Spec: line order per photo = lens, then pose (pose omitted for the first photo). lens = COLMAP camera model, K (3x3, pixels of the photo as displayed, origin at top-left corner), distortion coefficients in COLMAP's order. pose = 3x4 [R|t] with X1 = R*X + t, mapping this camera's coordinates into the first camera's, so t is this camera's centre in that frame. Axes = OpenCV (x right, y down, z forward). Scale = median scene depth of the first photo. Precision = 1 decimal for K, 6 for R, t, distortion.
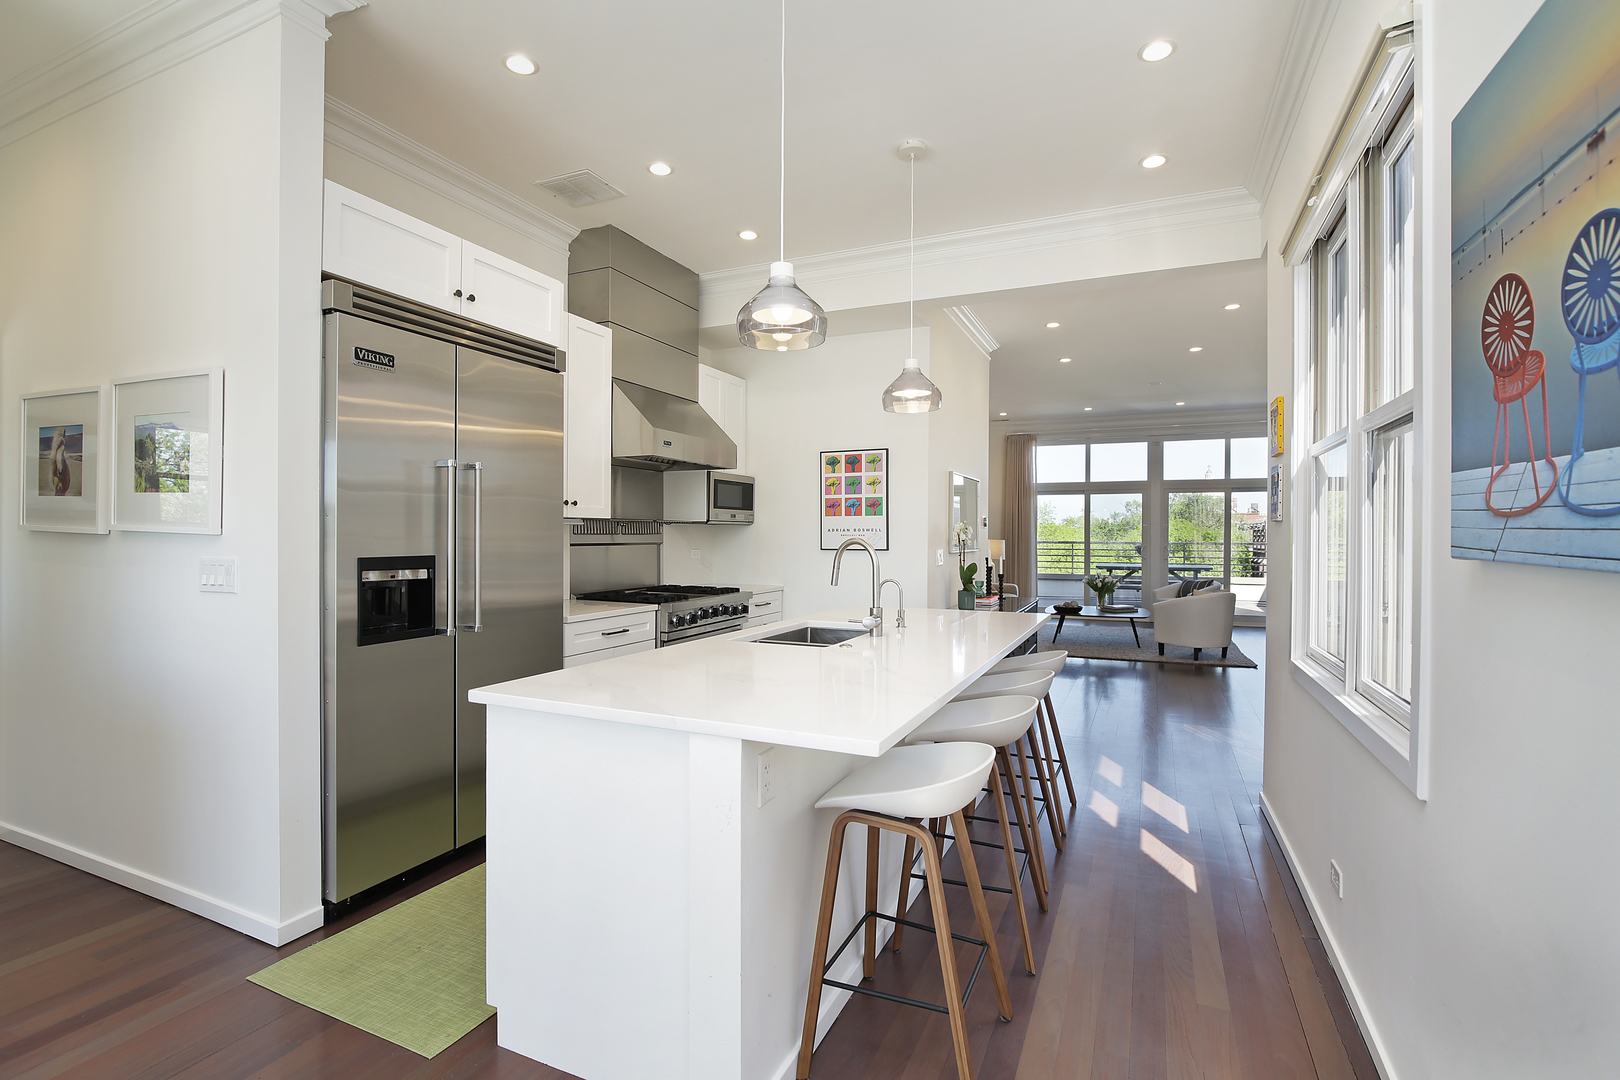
lens RADIAL K [[757.9, 0, 814.7], [0, 757.9, 545.7], [0, 0, 1]] dist [-0.002975, -0.000274]
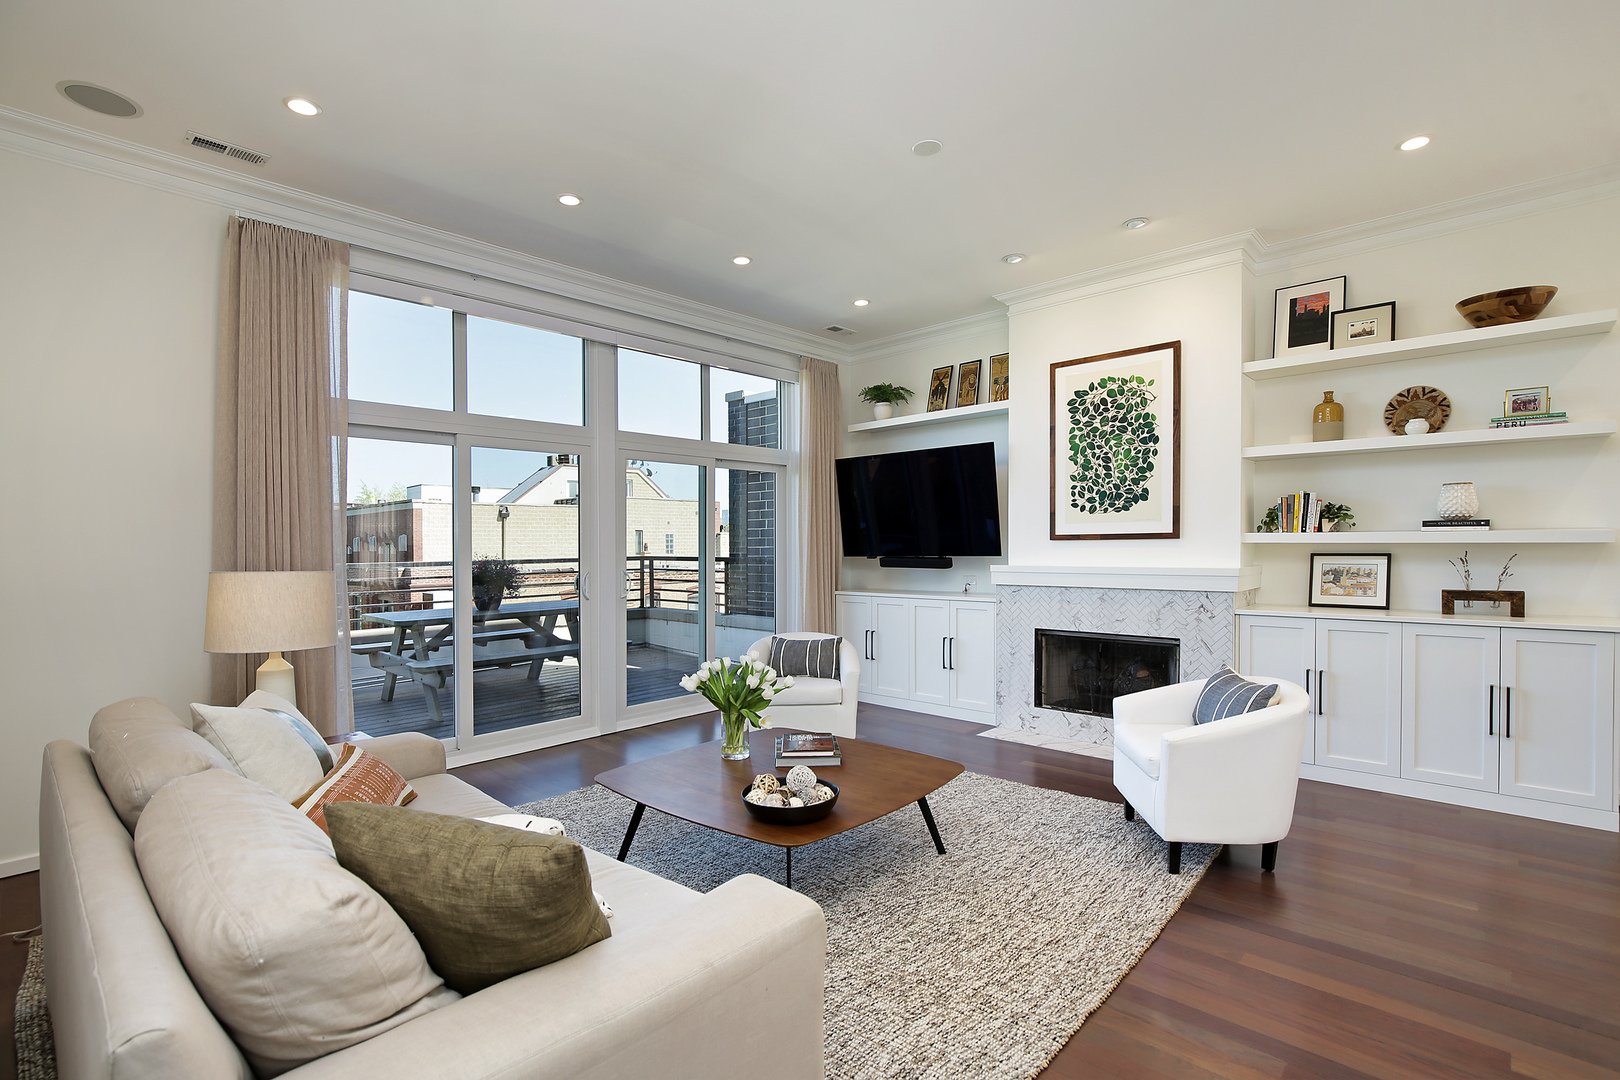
lens RADIAL K [[757.9, 0, 814.7], [0, 757.9, 545.7], [0, 0, 1]] dist [-0.002975, -0.000274]
pose [[0.321246, -0.010519, 0.946937, 0.049733], [0.027972, 0.999607, 0.001615, -0.011439], [-0.946582, 0.025969, 0.321414, 0.704051]]
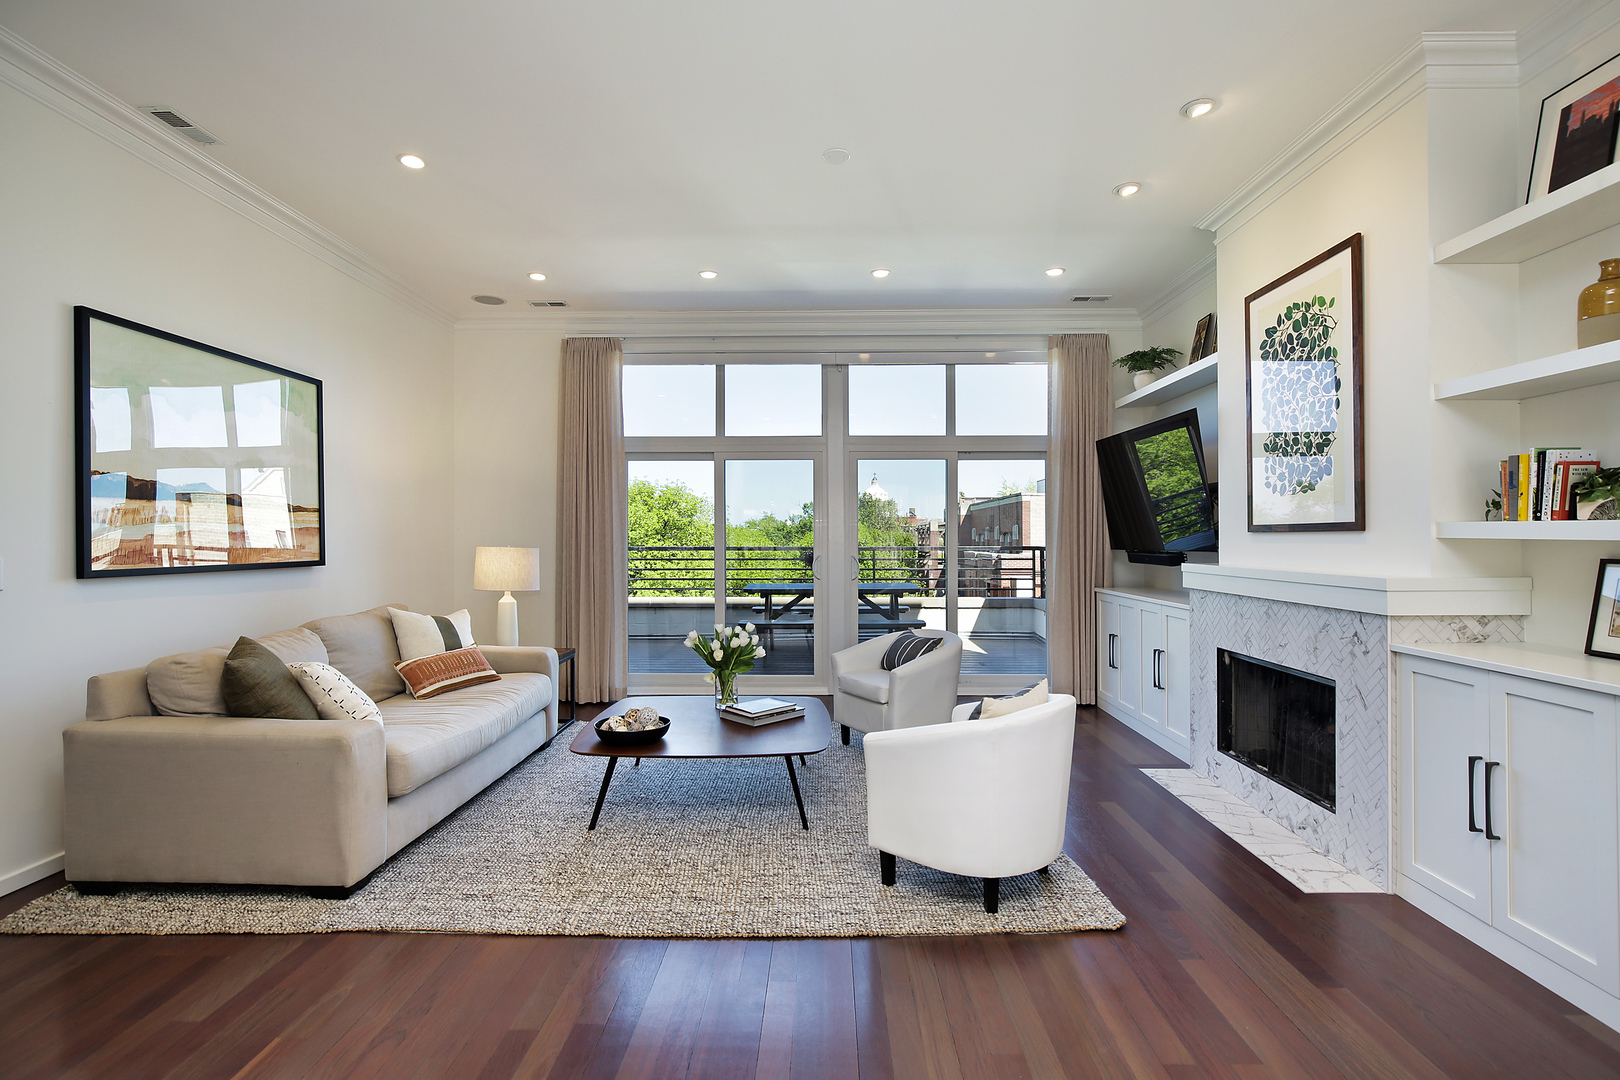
lens RADIAL K [[765.0, 0, 815.6], [0, 765.0, 522.0], [0, 0, 1]] dist [-0.000706, 0.000438]
pose [[0.919399, 0.004500, 0.393301, 0.210454], [0.009286, 0.999408, -0.033142, -0.005213], [-0.393217, 0.034123, 0.918812, 0.480068]]
